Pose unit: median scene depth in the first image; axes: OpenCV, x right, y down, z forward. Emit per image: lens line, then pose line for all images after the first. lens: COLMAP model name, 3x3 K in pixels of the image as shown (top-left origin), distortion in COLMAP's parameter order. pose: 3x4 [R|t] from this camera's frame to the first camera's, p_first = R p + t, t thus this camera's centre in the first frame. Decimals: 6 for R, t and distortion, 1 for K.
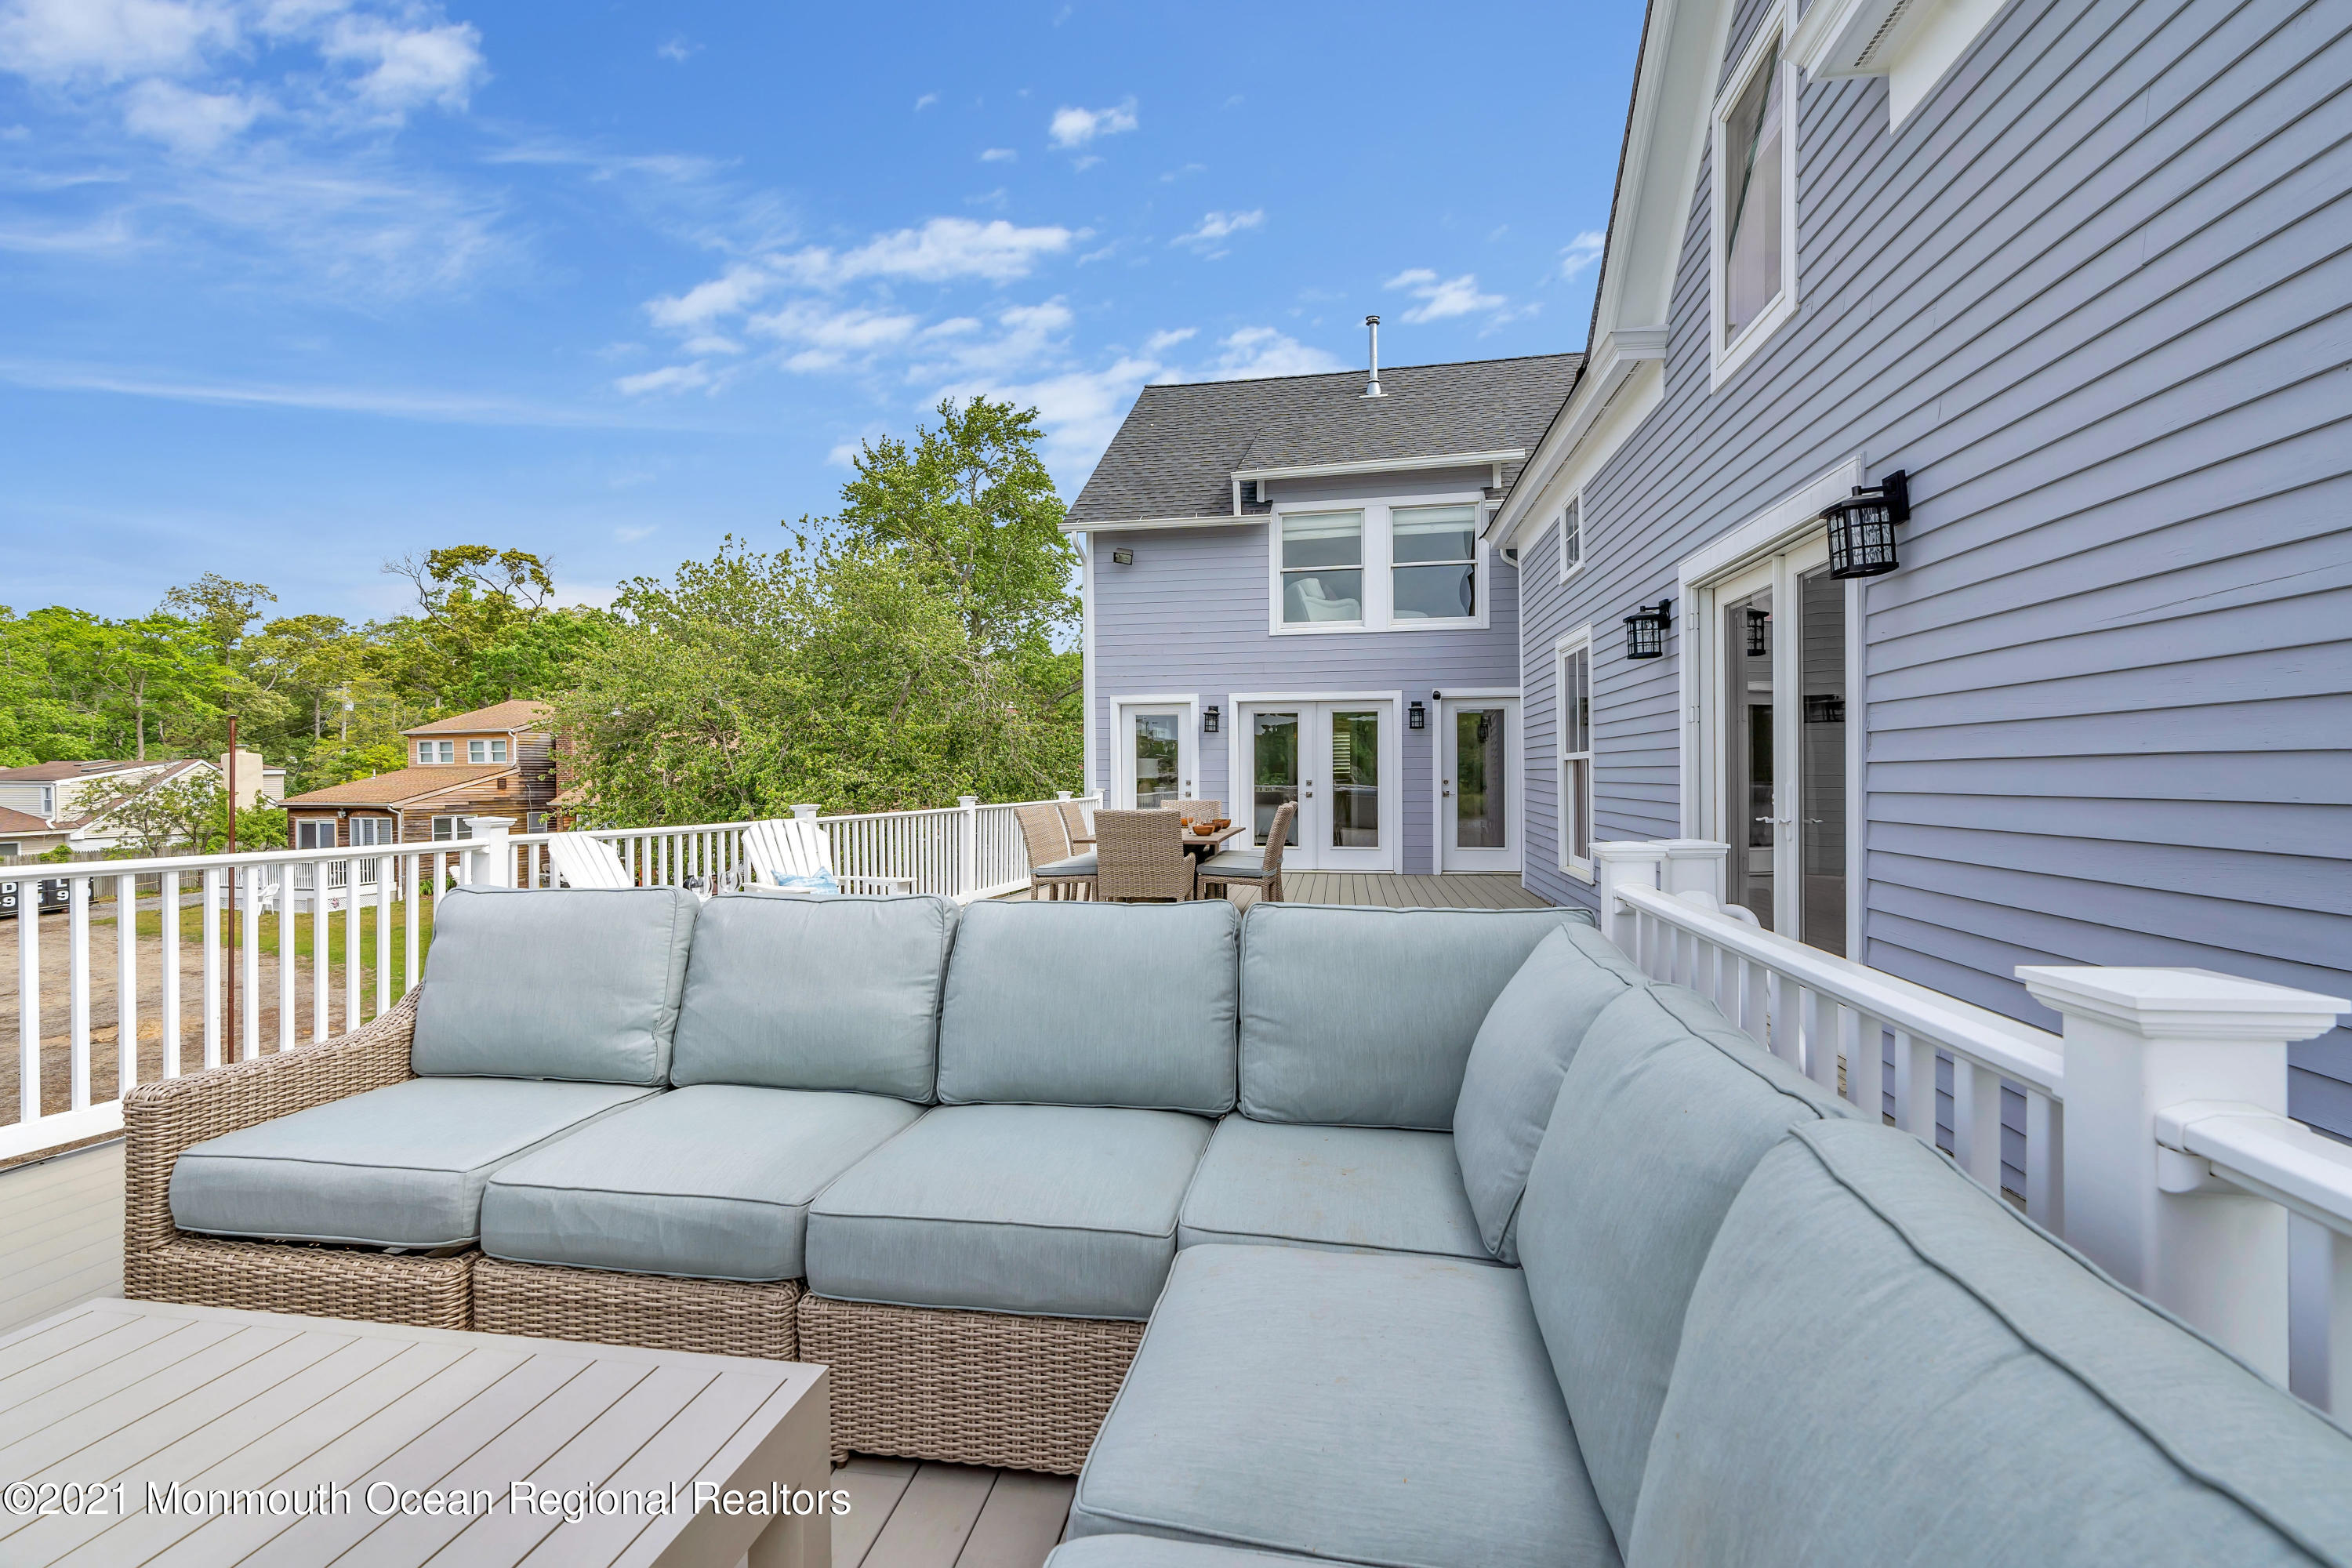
lens RADIAL K [[1064.4, 0, 1175.9], [0, 1064.4, 774.6], [0, 0, 1]] dist [-0.011263, 0.003532]
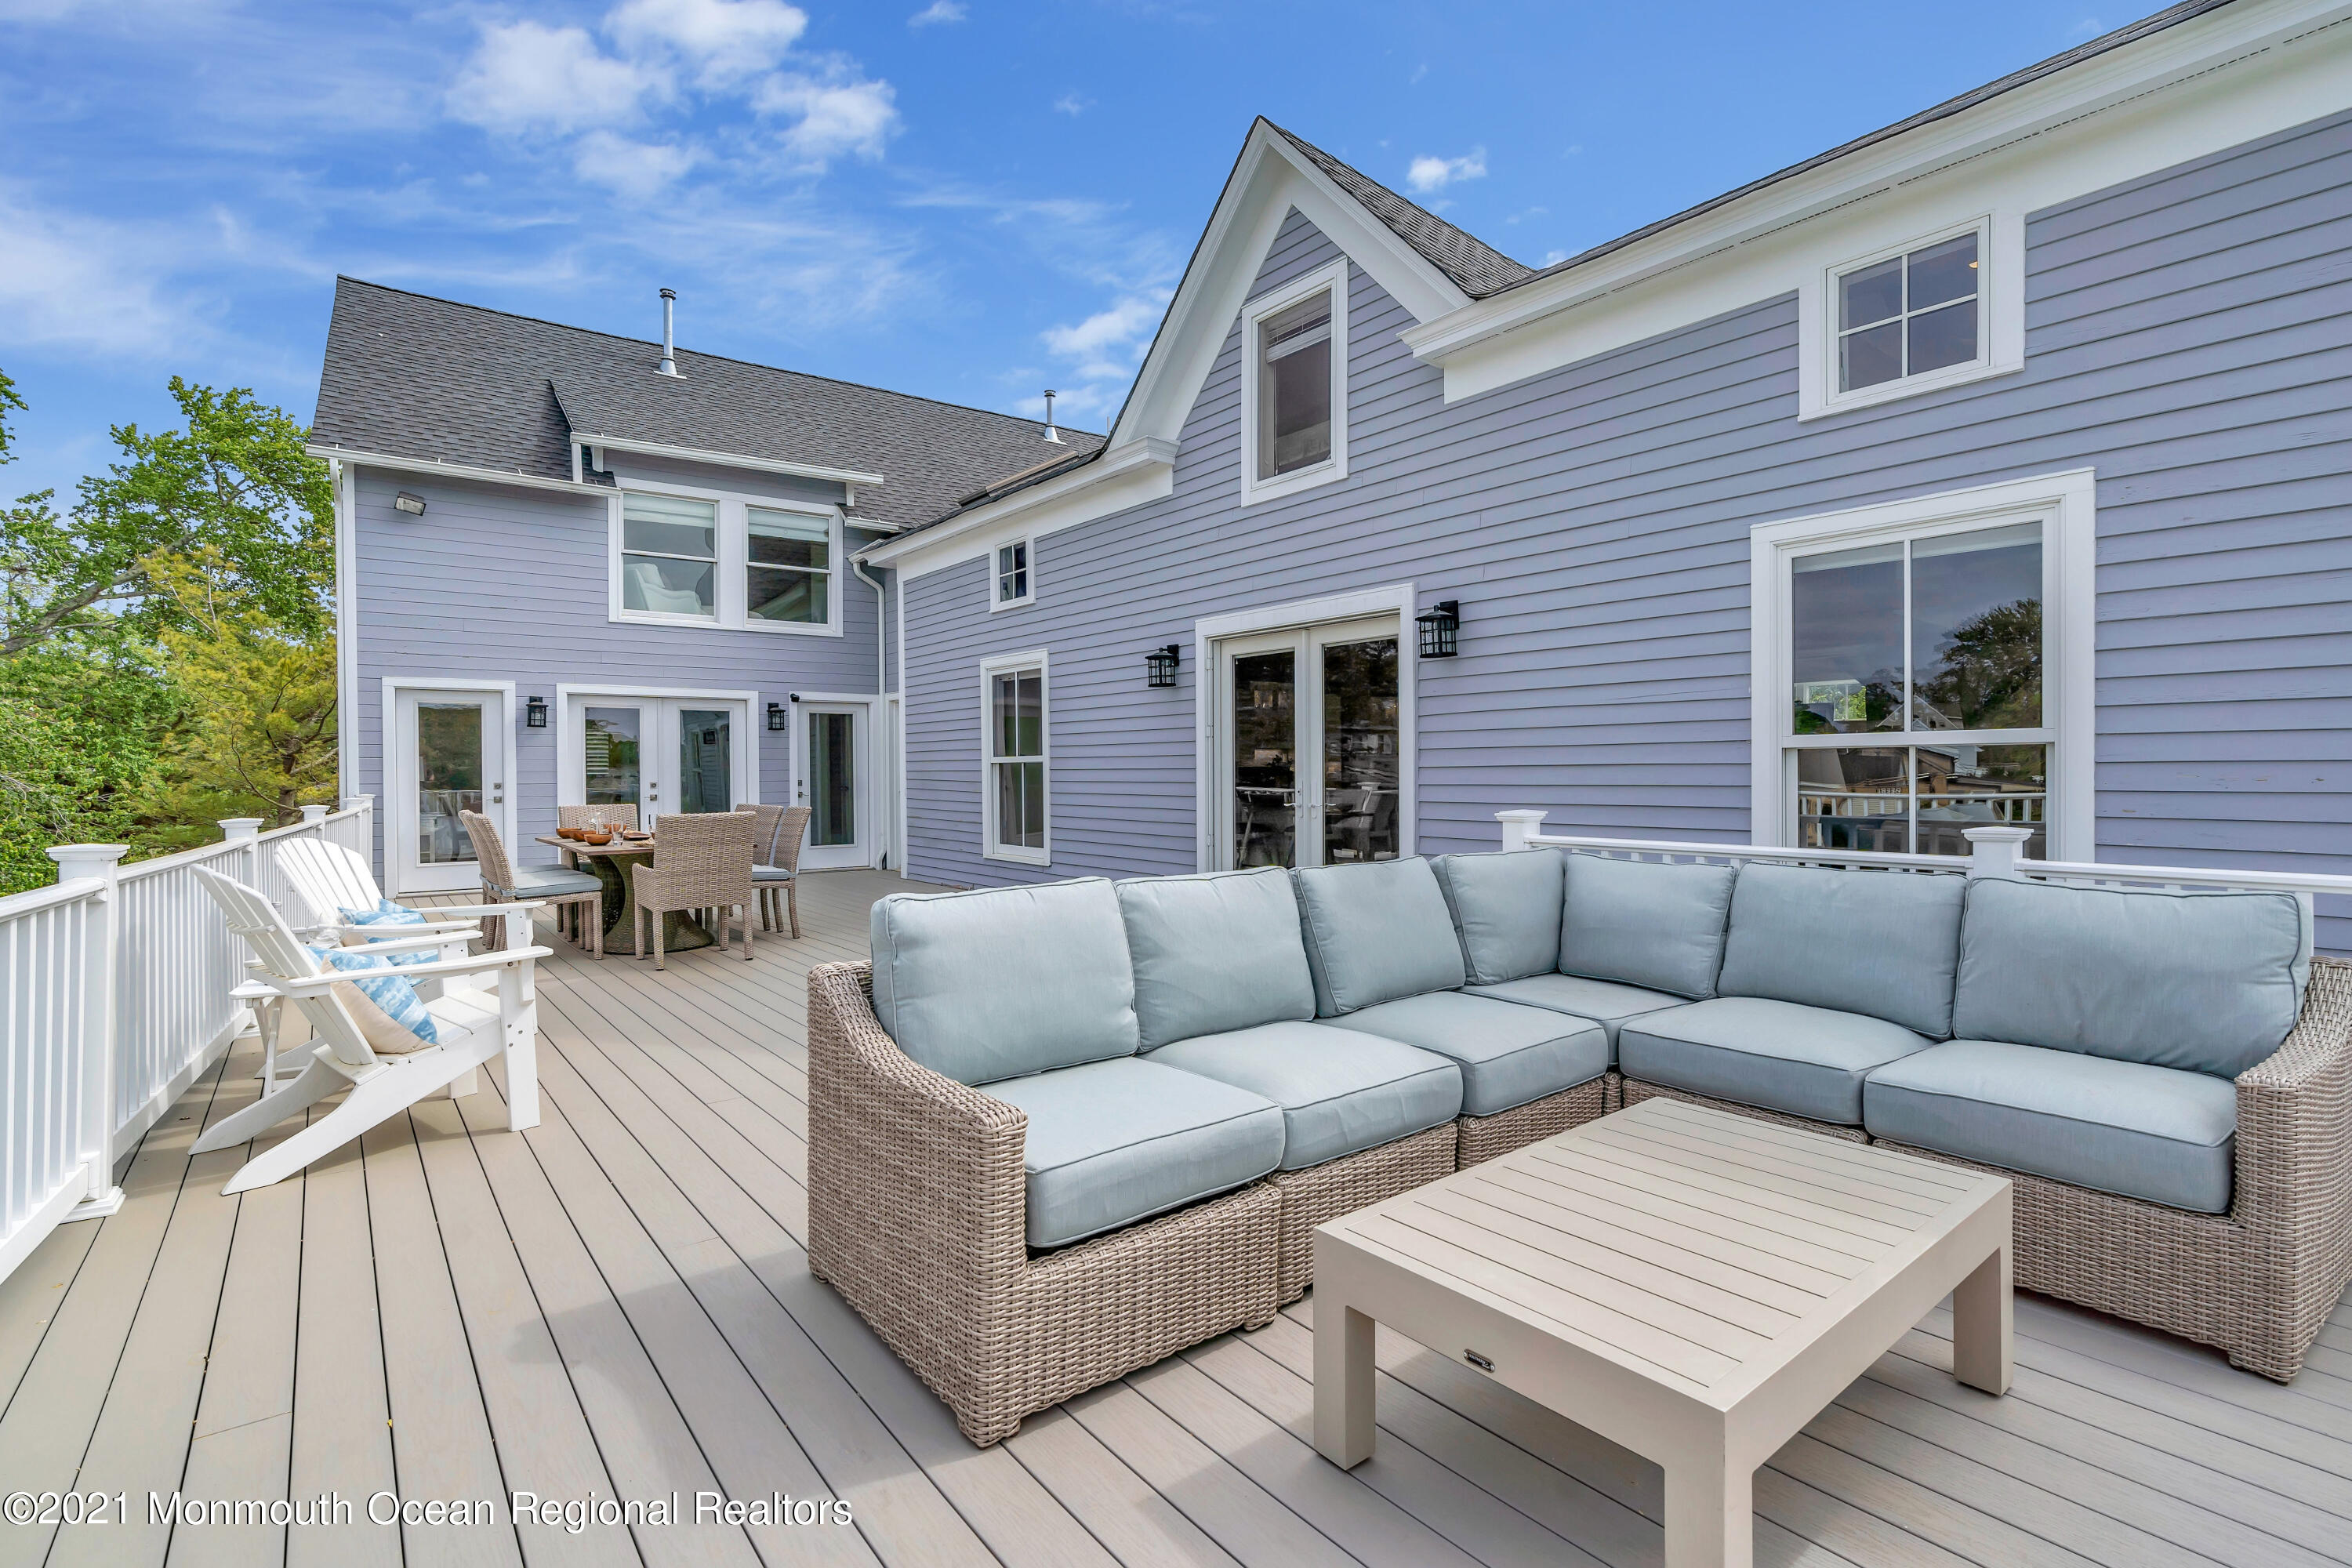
lens RADIAL K [[1064.4, 0, 1167.5], [0, 1064.4, 781.0], [0, 0, 1]] dist [-0.011263, 0.003532]
pose [[0.678280, -0.005600, 0.734782, -0.256297], [0.002132, 0.999982, 0.005653, 0.000084], [-0.734800, -0.002268, 0.678280, 0.043324]]
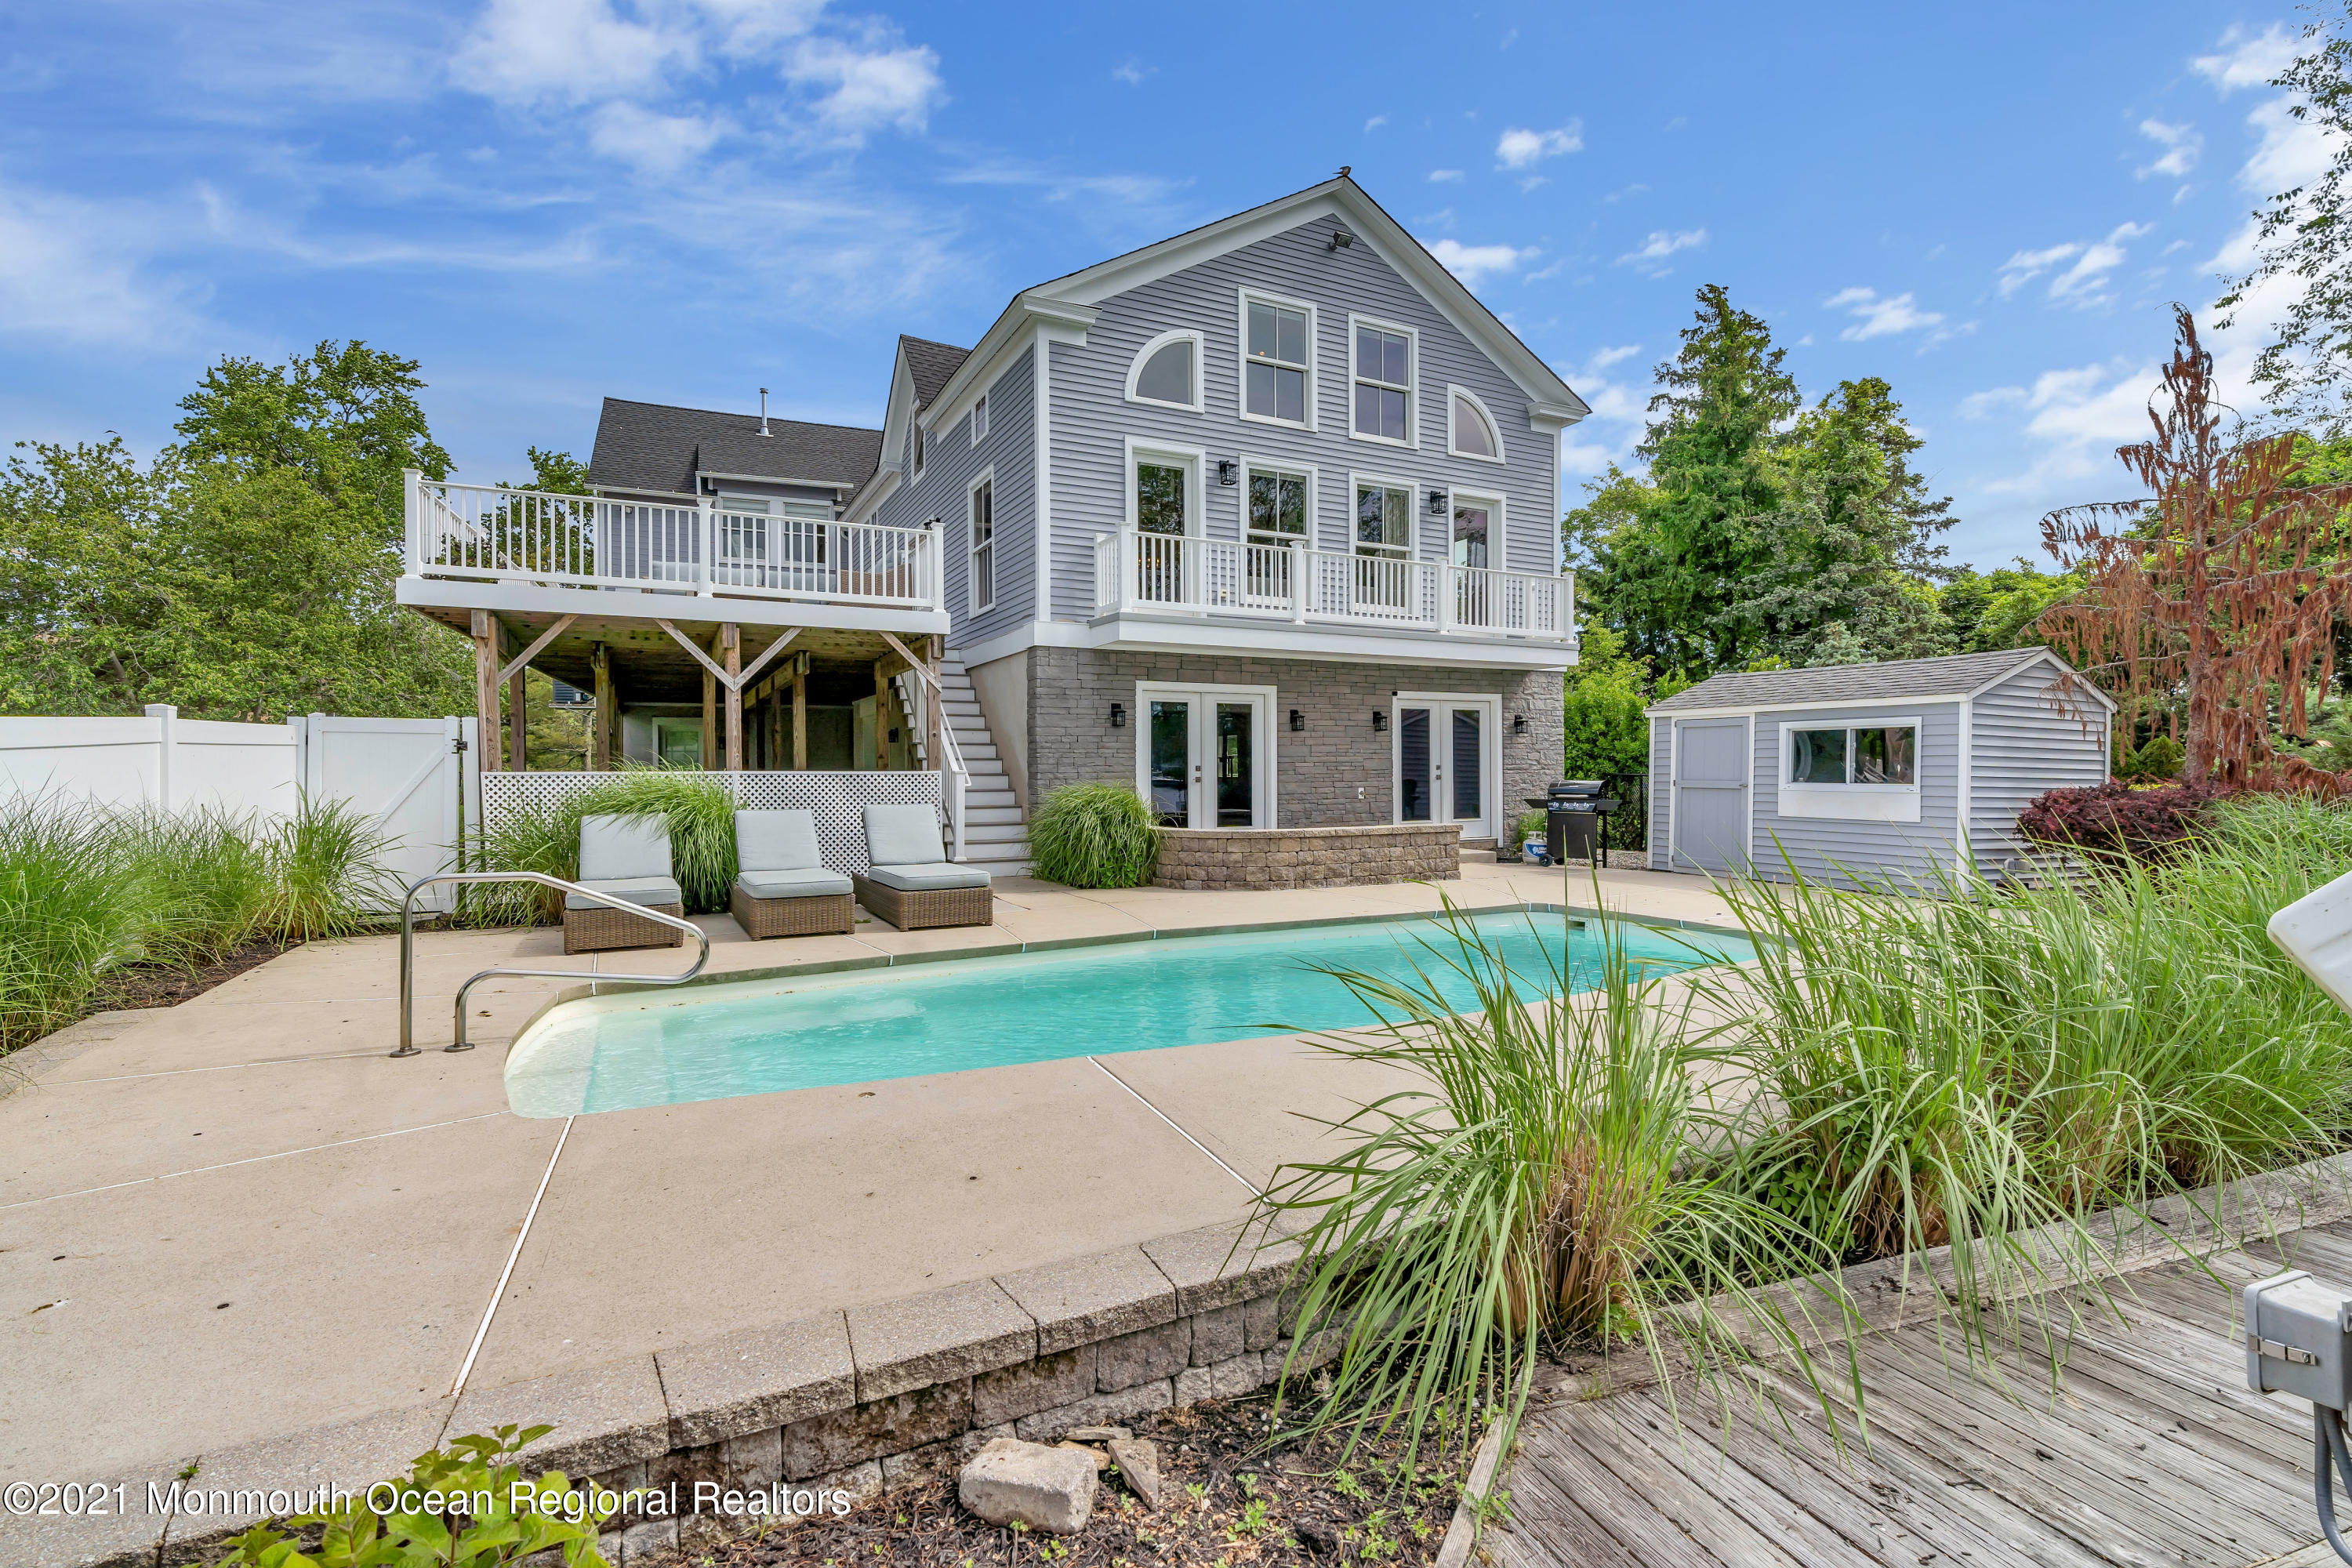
lens RADIAL K [[1064.4, 0, 1162.7], [0, 1064.4, 797.6], [0, 0, 1]] dist [-0.011263, 0.003532]
pose [[0.818834, -0.010441, 0.573935, -0.343227], [-0.000923, 0.999809, 0.019505, 0.241617], [-0.574030, -0.016502, 0.818668, -0.968521]]
